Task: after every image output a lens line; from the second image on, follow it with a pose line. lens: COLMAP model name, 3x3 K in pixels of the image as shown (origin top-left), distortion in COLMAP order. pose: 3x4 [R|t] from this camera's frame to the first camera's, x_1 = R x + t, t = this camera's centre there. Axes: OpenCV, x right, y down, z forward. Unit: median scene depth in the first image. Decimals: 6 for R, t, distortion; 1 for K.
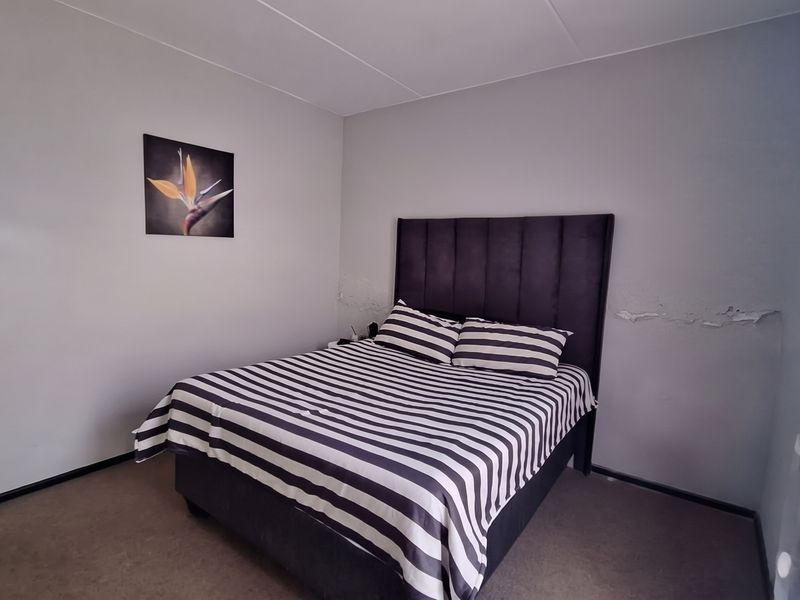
lens RADIAL K [[429.9, 0, 400.0], [0, 429.9, 300.0], [0, 0, 1]] dist [-0.000282, 0.000072]
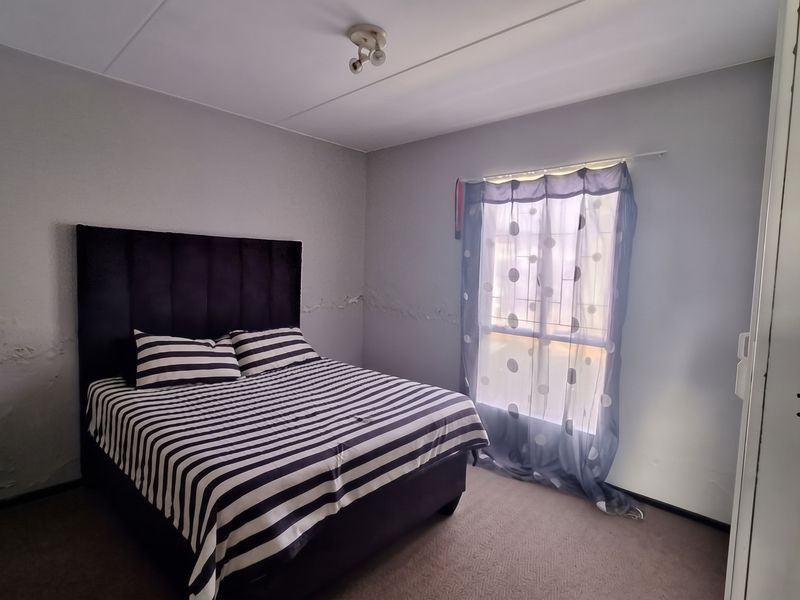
lens RADIAL K [[409.5, 0, 400.0], [0, 409.5, 300.0], [0, 0, 1]] dist [-0.021596, 0.000399]
pose [[0.104417, -0.112696, 0.988128, -0.860181], [0.082303, 0.991130, 0.104341, -0.118776], [-0.991122, 0.070431, 0.112766, 0.506062]]
